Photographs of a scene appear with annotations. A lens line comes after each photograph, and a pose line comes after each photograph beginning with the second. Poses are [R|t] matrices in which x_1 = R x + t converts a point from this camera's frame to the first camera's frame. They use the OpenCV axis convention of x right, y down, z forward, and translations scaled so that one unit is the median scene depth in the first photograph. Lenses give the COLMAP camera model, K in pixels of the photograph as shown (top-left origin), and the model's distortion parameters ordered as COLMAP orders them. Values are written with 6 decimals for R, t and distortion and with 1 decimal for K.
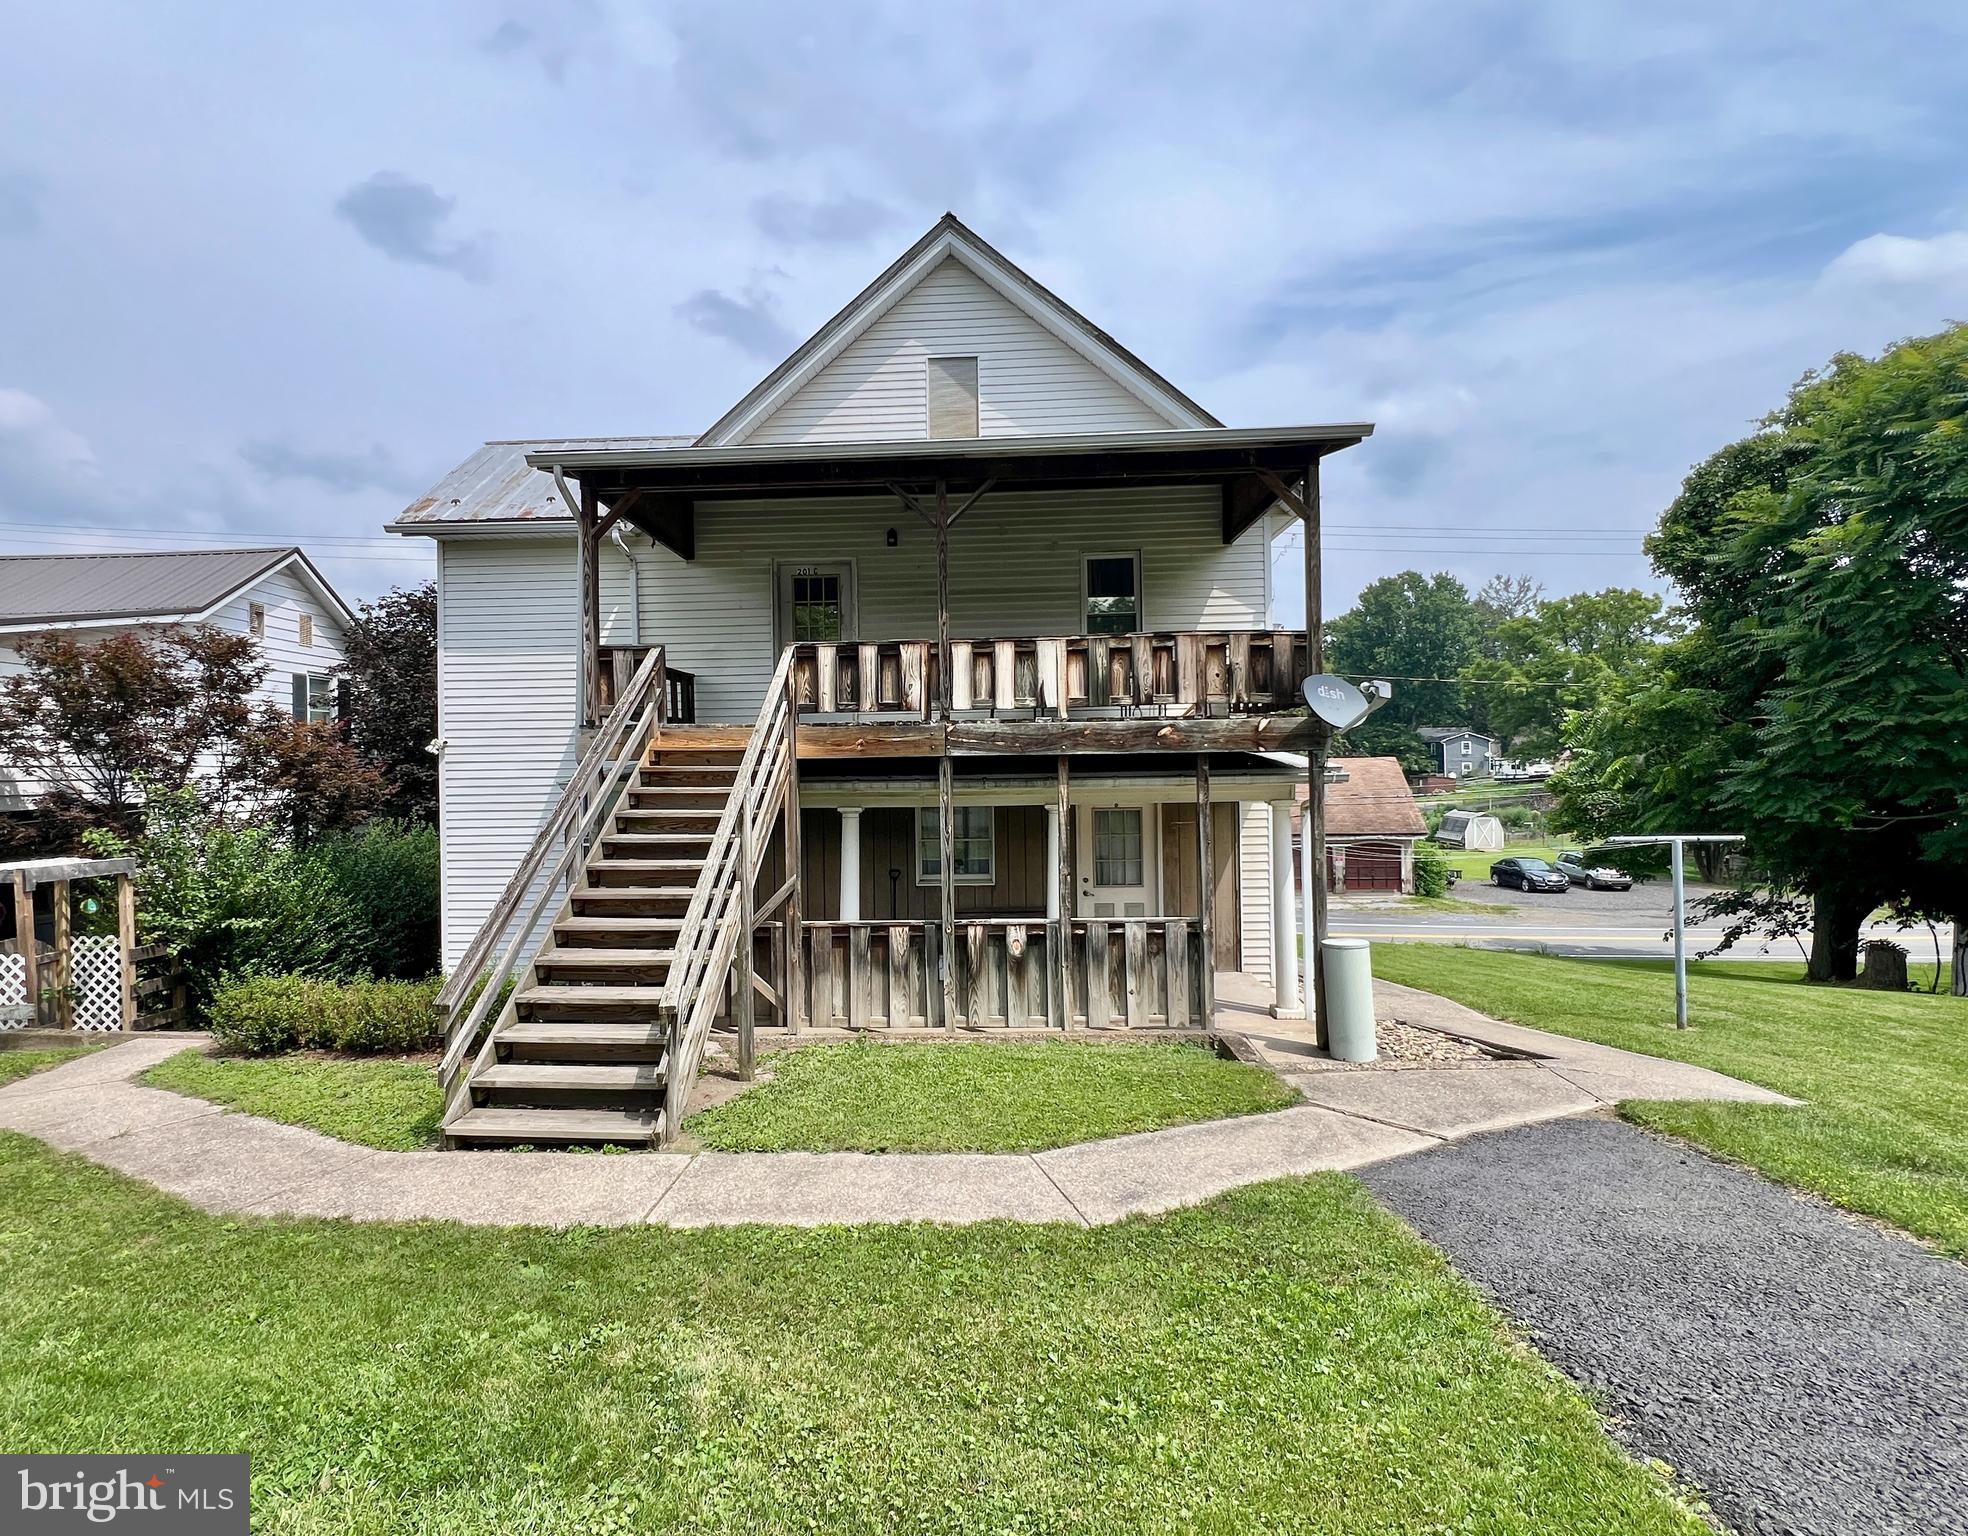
lens RADIAL K [[1011.7, 0, 983.3], [0, 1011.7, 767.6], [0, 0, 1]] dist [0.000222, 0.000163]
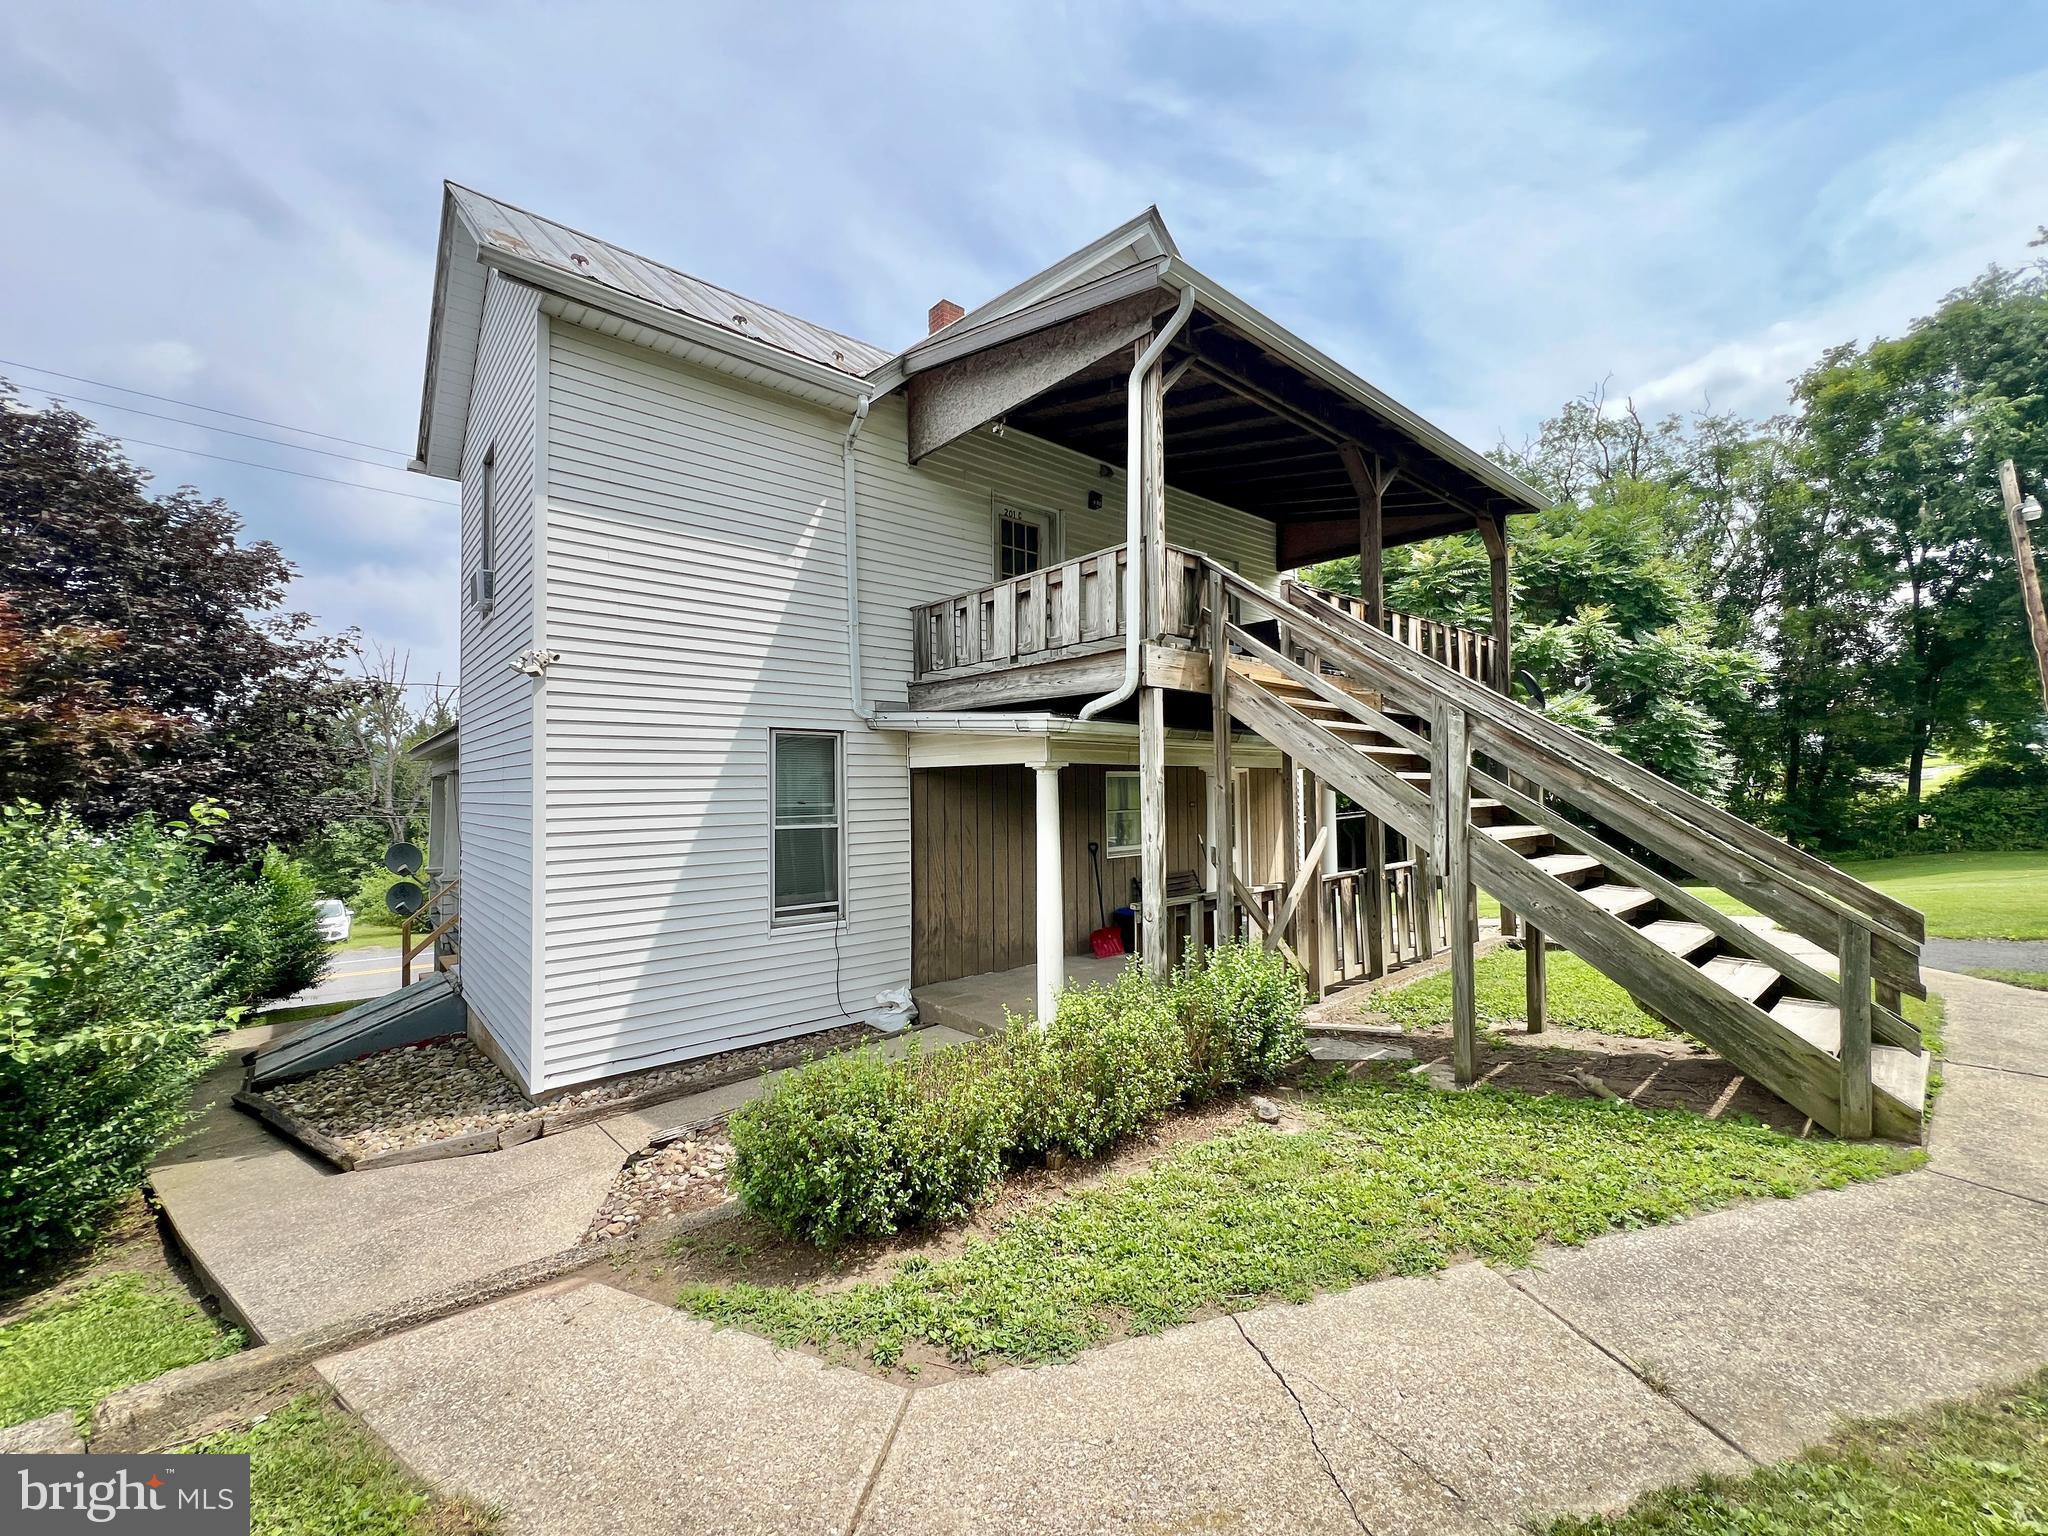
lens RADIAL K [[821.8, 0, 1023.2], [0, 821.8, 765.4], [0, 0, 1]] dist [0.001433, 0.000076]
pose [[0.707114, 0.023295, 0.706716, -0.688845], [0.009654, 0.999046, -0.042591, 0.060410], [-0.707034, 0.036939, 0.706214, 0.496215]]
